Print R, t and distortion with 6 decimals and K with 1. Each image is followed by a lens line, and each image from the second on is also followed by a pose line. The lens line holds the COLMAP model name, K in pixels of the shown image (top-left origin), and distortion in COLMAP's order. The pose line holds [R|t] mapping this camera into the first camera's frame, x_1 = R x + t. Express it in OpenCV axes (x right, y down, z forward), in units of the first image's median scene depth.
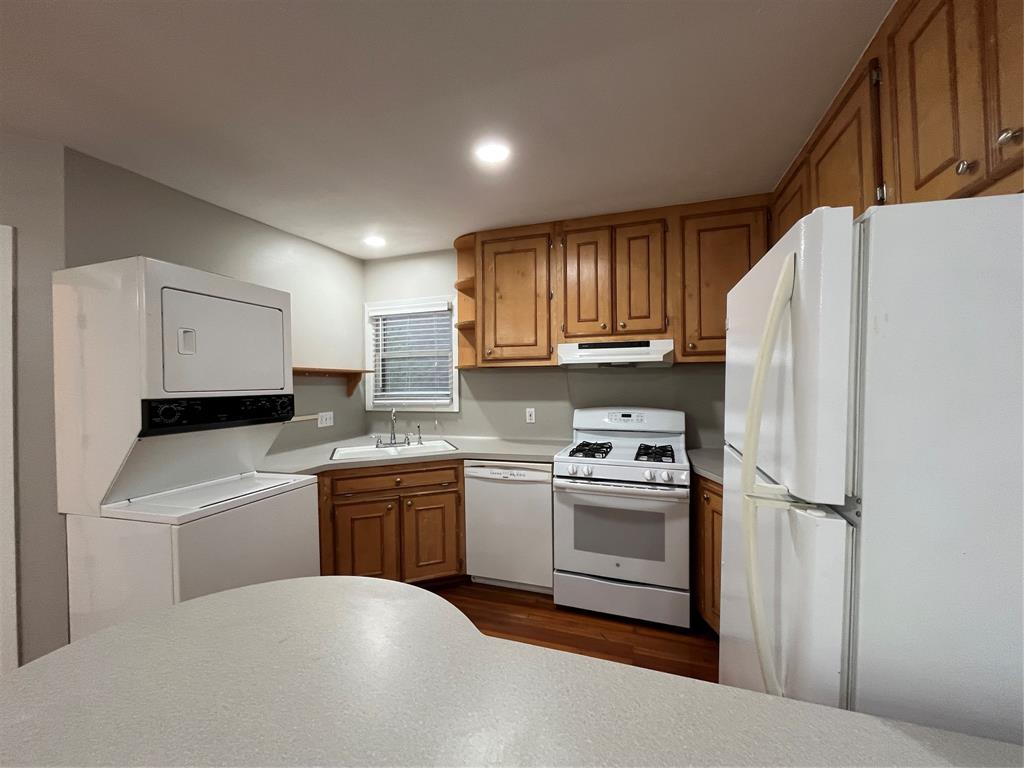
lens RADIAL K [[414.8, 0, 516.7], [0, 414.8, 381.7], [0, 0, 1]] dist [-0.002761, -0.000510]
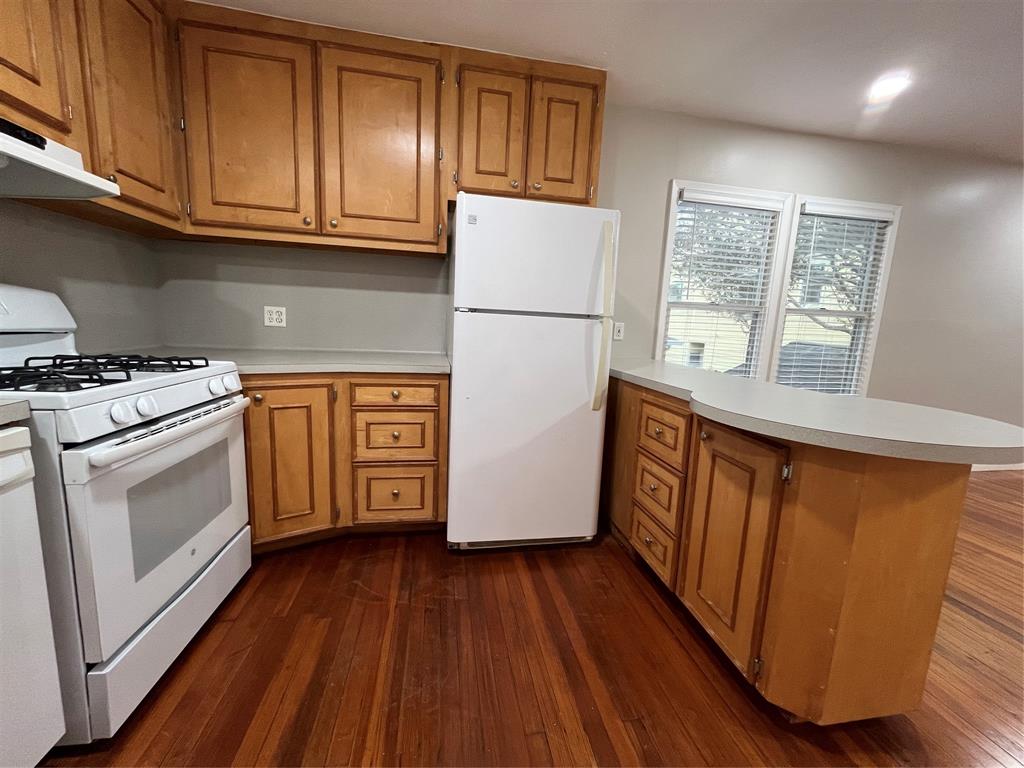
lens RADIAL K [[414.8, 0, 515.8], [0, 414.8, 383.0], [0, 0, 1]] dist [-0.002761, -0.000510]
pose [[-0.482893, -0.140559, 0.864325, -0.381929], [-0.036399, 0.989402, 0.140563, 0.091917], [-0.874922, 0.036416, -0.482892, 0.747276]]
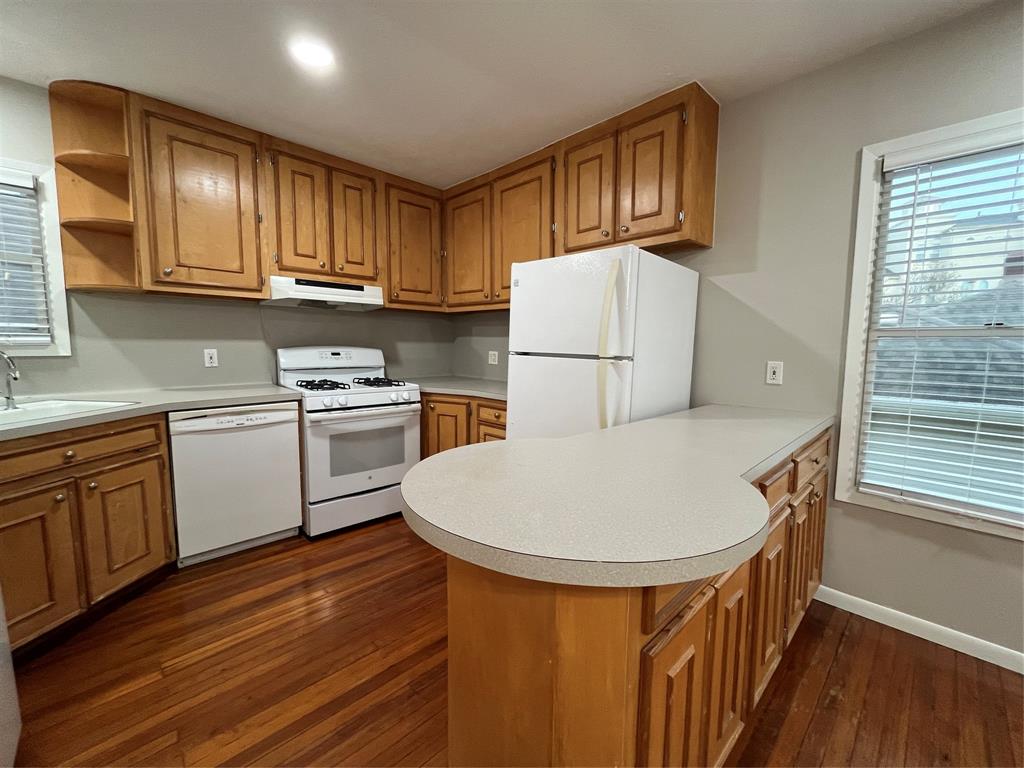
lens RADIAL K [[414.8, 0, 514.9], [0, 414.8, 383.7], [0, 0, 1]] dist [-0.002761, -0.000510]
pose [[0.457727, -0.070453, 0.886297, -0.499892], [-0.015026, 0.996100, 0.086942, 0.060924], [-0.888966, -0.053114, 0.454883, 0.103332]]
